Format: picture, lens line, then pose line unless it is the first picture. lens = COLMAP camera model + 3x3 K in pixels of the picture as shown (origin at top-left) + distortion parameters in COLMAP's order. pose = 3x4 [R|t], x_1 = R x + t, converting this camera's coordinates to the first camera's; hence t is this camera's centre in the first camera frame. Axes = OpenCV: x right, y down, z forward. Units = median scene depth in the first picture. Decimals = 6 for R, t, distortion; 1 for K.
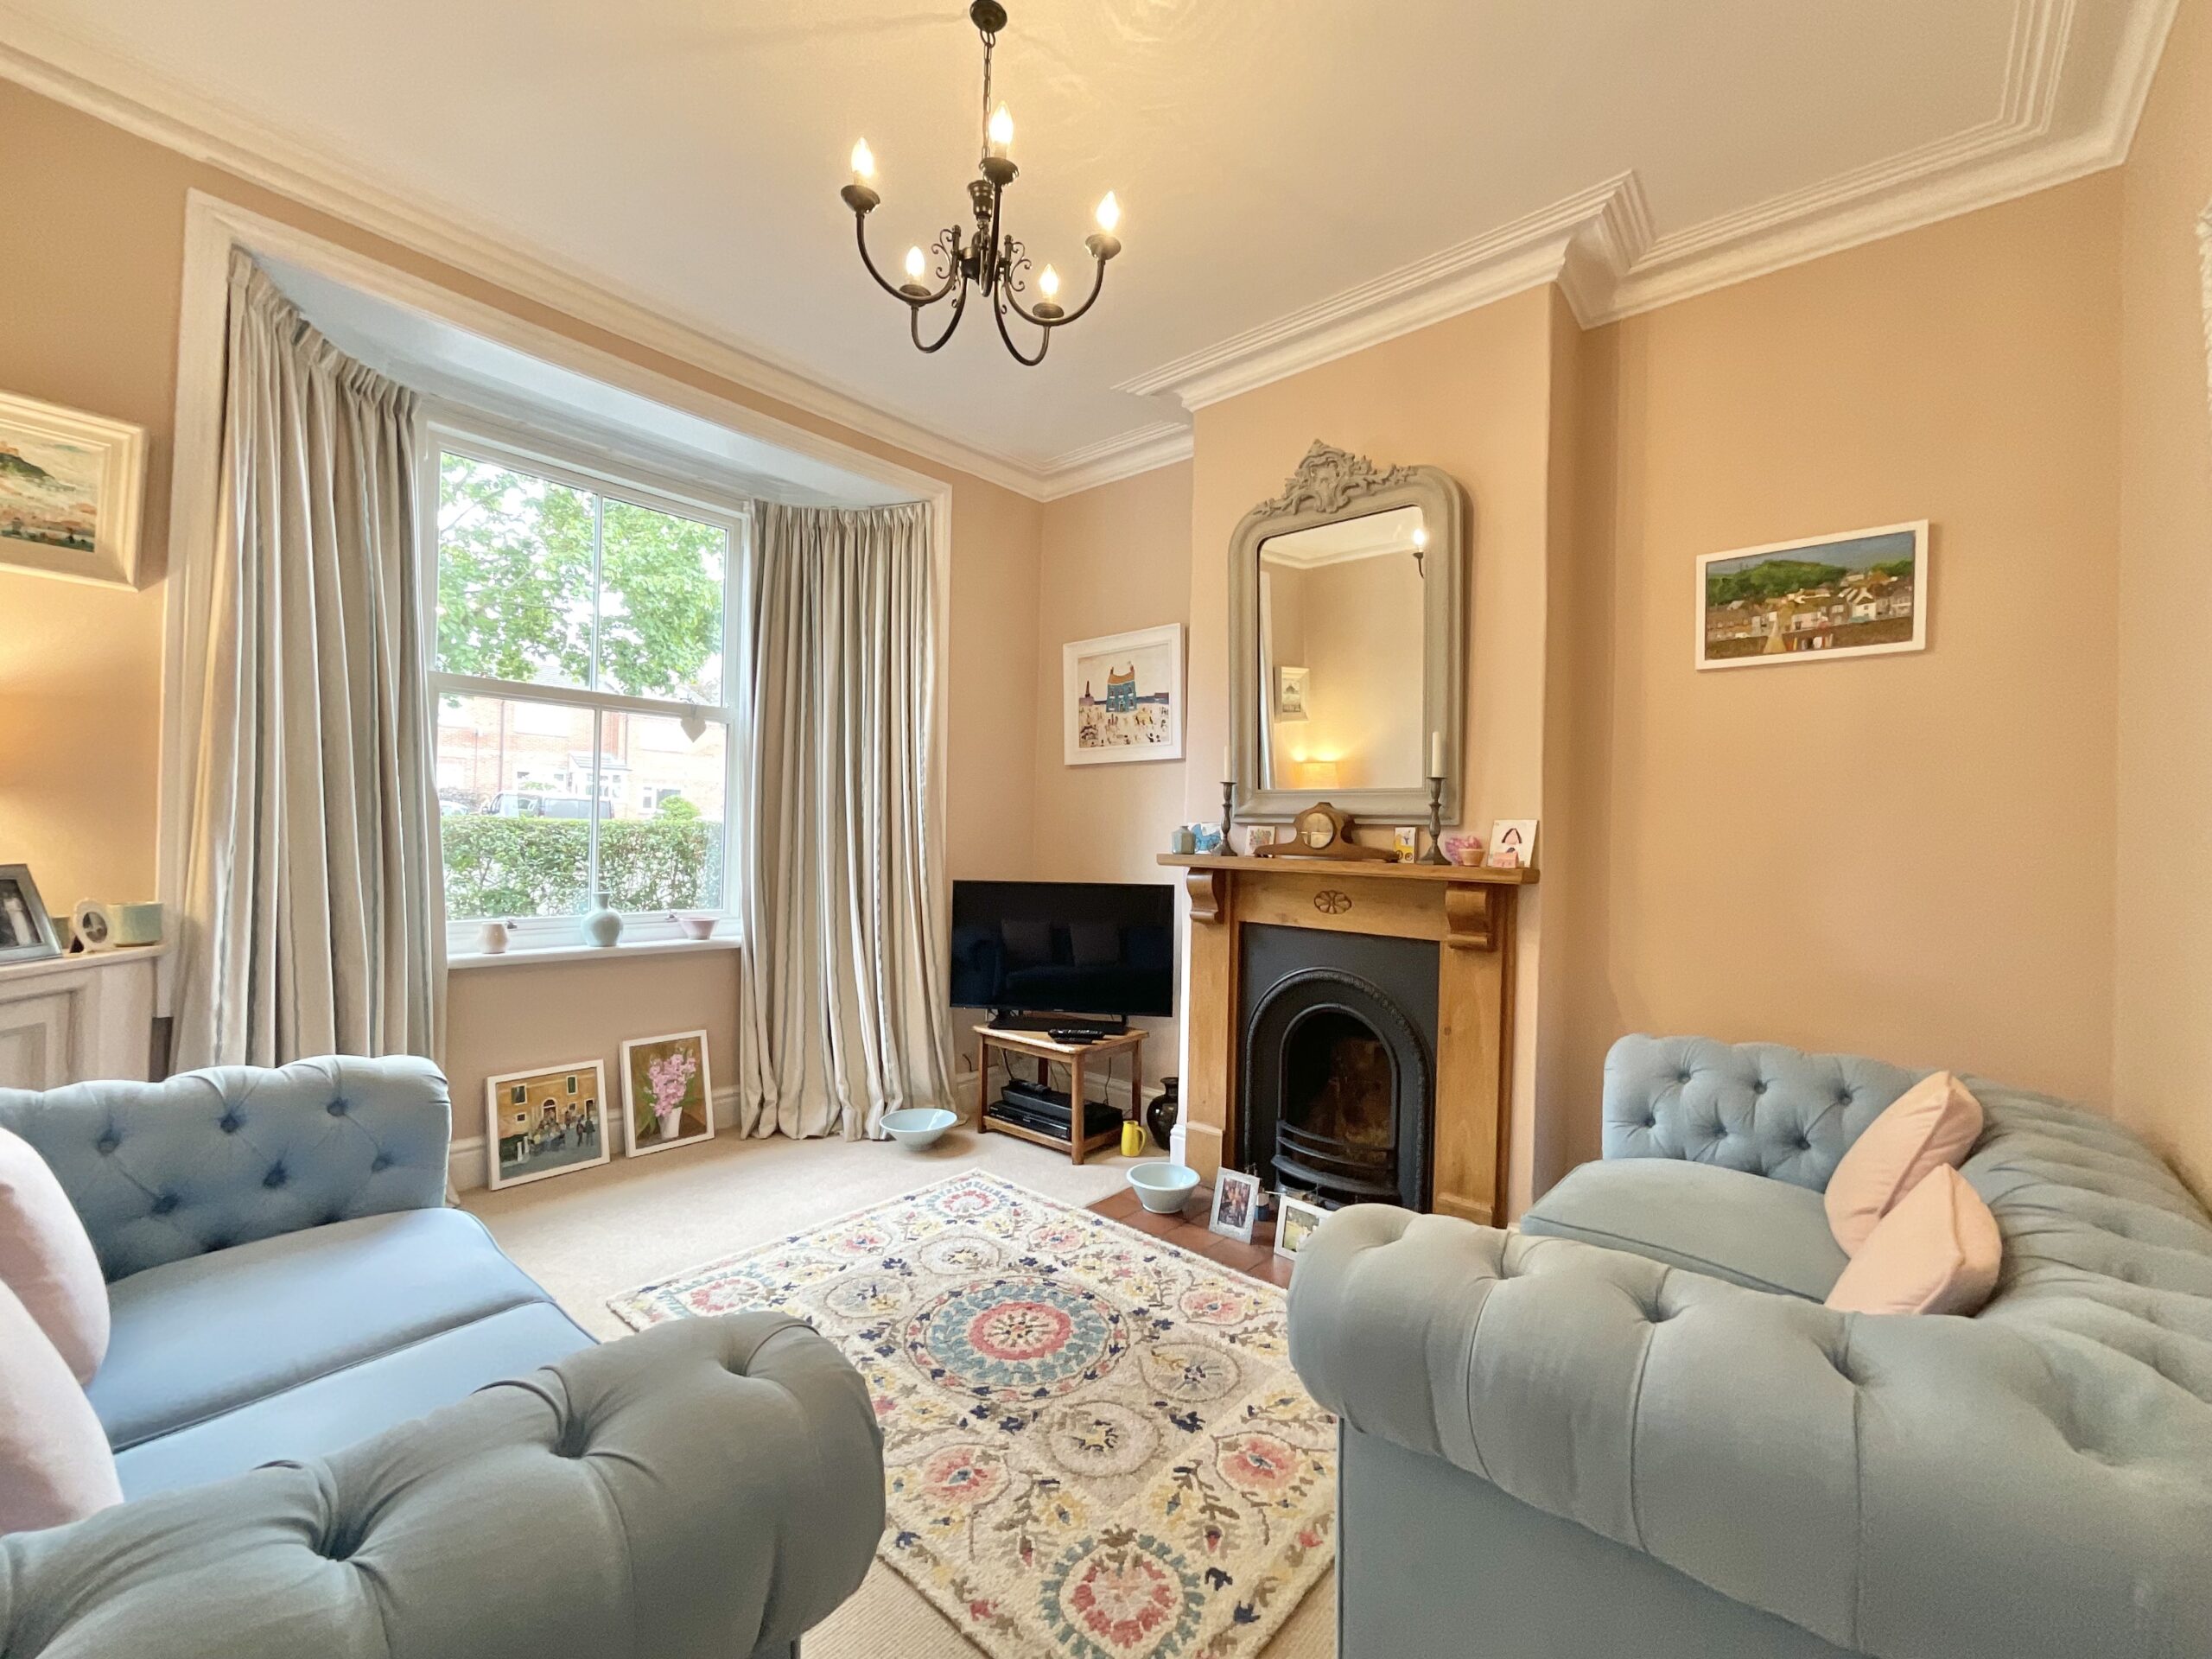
lens RADIAL K [[894.1, 0, 1104.6], [0, 894.1, 831.3], [0, 0, 1]] dist [-0.018510, 0.009480]
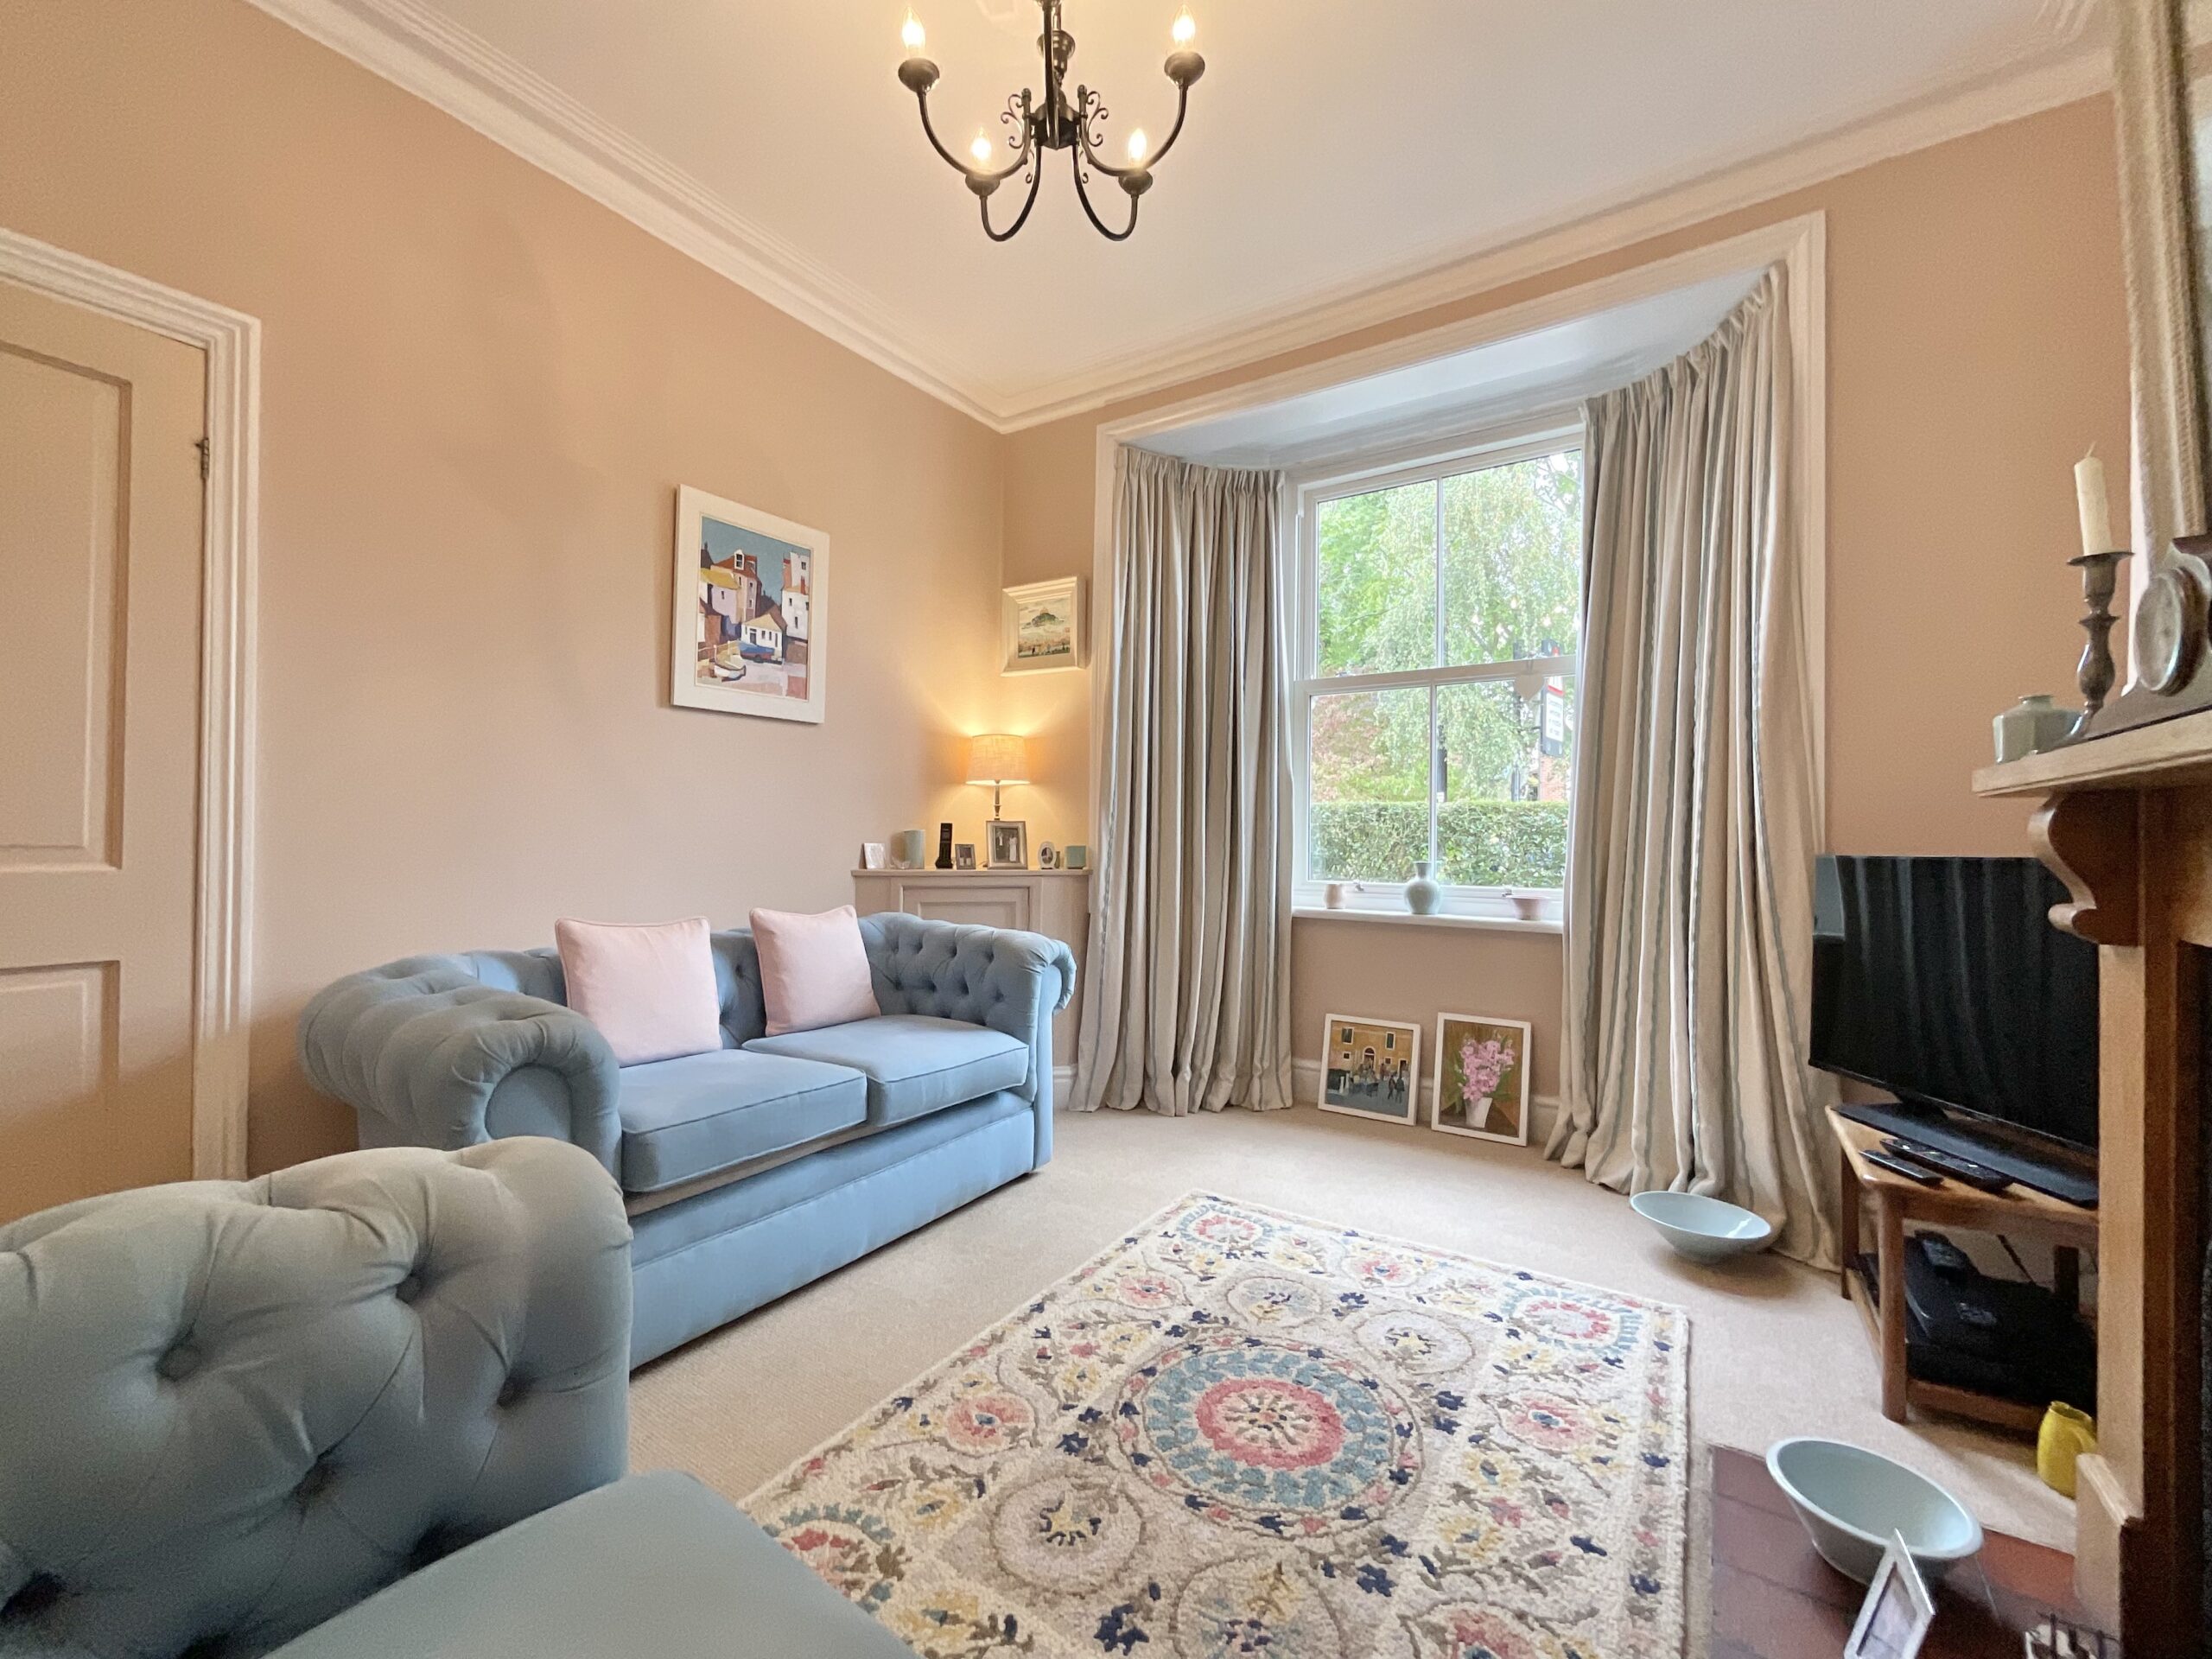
lens RADIAL K [[894.1, 0, 1104.6], [0, 894.1, 831.3], [0, 0, 1]] dist [-0.018510, 0.009480]
pose [[0.132421, -0.030619, -0.990721, 0.526326], [-0.000959, 0.999518, -0.031019, 0.085305], [0.991193, 0.005058, 0.132328, 0.649256]]
